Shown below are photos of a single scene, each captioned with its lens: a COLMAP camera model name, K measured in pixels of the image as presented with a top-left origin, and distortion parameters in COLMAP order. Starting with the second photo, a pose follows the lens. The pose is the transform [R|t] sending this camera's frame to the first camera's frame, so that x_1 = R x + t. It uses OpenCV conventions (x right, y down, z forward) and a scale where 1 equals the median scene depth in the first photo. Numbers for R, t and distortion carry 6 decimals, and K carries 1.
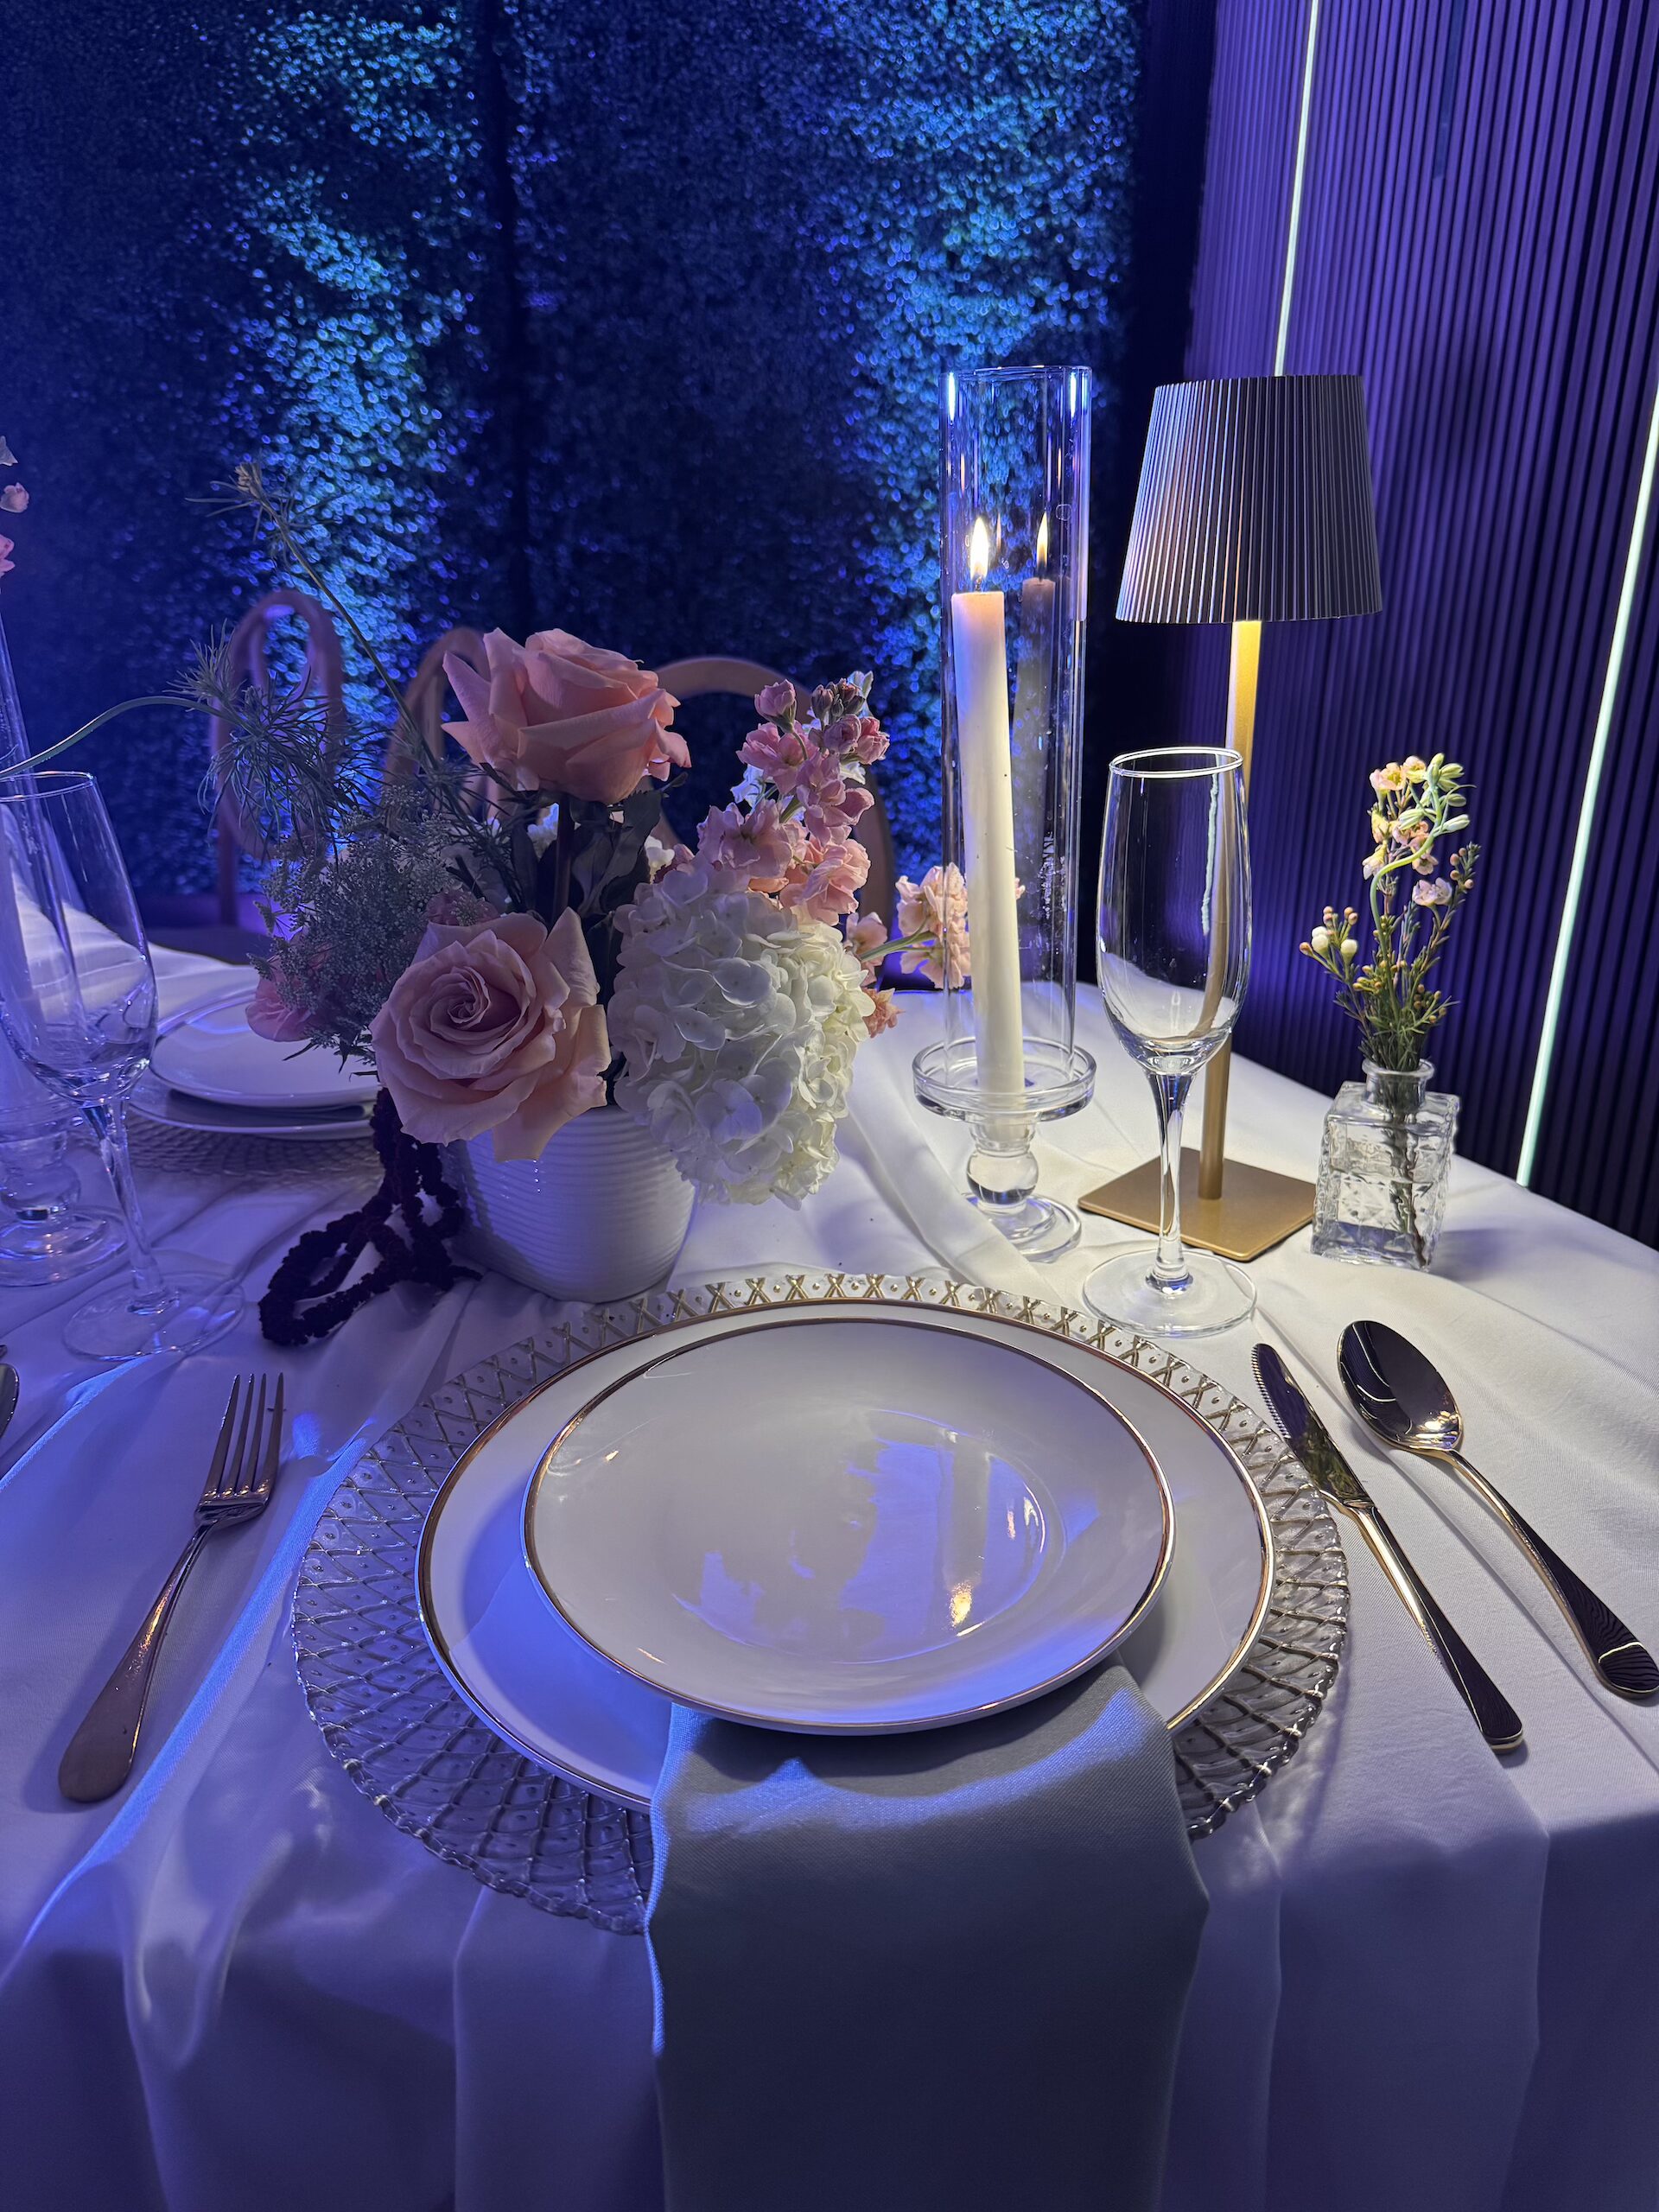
lens RADIAL K [[1562.6, 0, 830.5], [0, 1562.6, 1104.6], [0, 0, 1]] dist [0.045330, -0.044292]
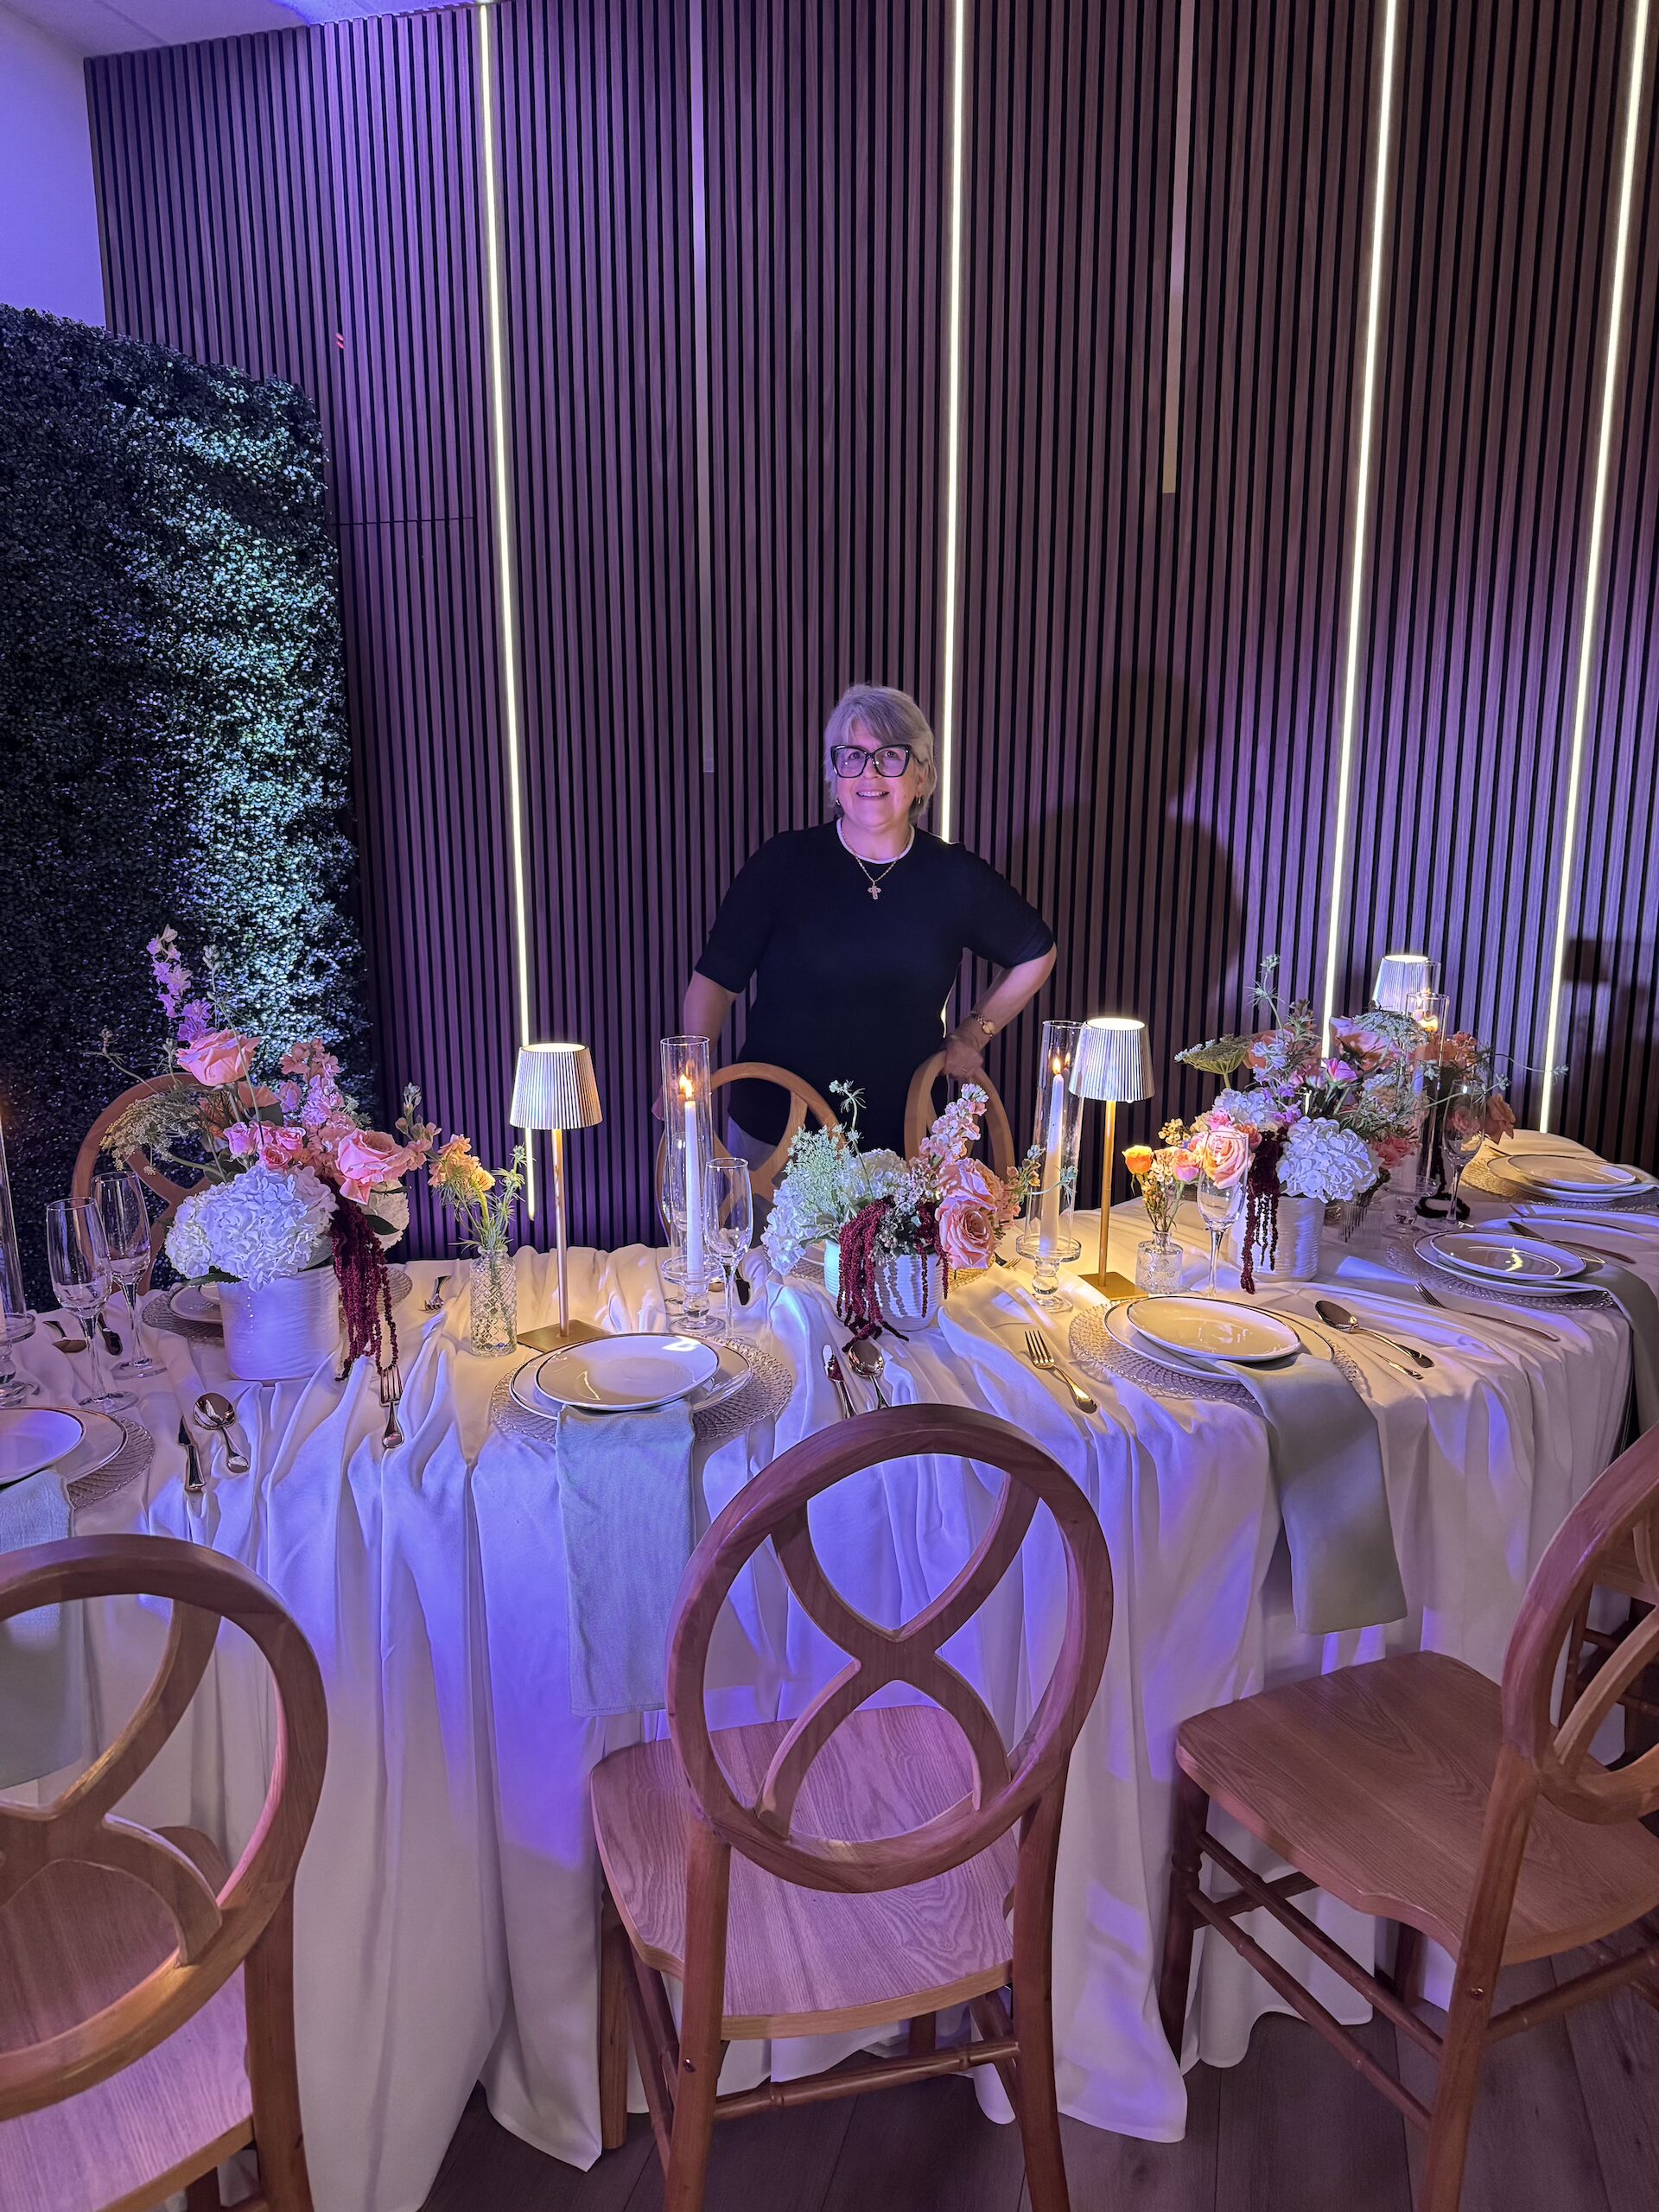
lens RADIAL K [[1562.6, 0, 833.7], [0, 1562.6, 1092.0], [0, 0, 1]] dist [0.045330, -0.044292]
pose [[0.398107, -0.162462, 0.902838, -0.922696], [0.302587, 0.952366, 0.037949, -0.185468], [-0.865998, 0.258080, 0.428302, 0.125804]]
